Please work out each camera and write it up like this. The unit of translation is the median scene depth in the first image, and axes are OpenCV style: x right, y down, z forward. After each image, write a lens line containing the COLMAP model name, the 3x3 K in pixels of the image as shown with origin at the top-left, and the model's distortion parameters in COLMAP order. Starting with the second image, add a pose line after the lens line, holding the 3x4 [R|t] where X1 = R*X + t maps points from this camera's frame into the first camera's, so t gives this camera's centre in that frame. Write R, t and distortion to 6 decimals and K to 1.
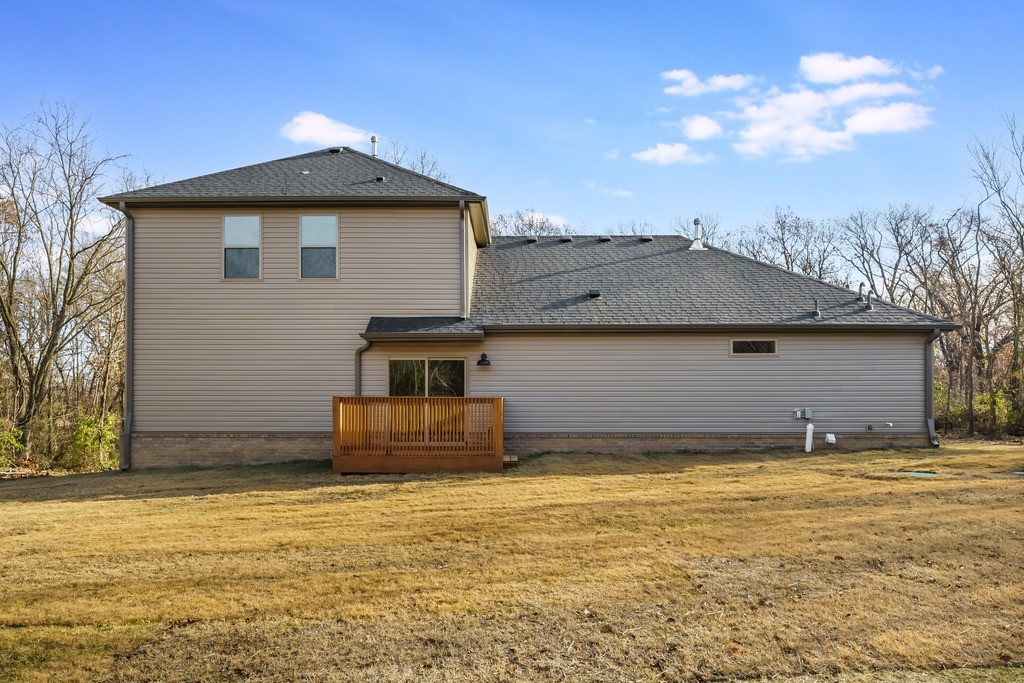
lens RADIAL K [[611.7, 0, 512.0], [0, 611.7, 346.9], [0, 0, 1]] dist [0.020379, -0.001933]
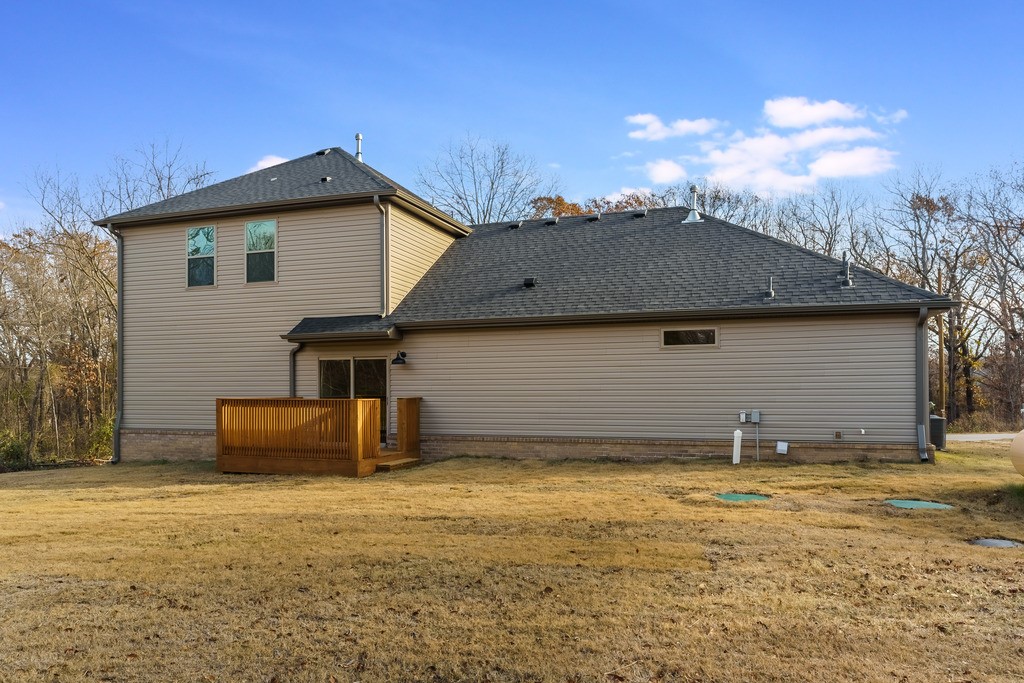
lens RADIAL K [[661.5, 0, 511.7], [0, 661.5, 337.4], [0, 0, 1]] dist [0.021300, 0.002461]
pose [[0.954573, -0.027619, -0.296694, 0.427330], [0.029091, 0.999577, 0.000548, -0.007391], [0.296553, -0.009154, 0.954972, 0.055153]]
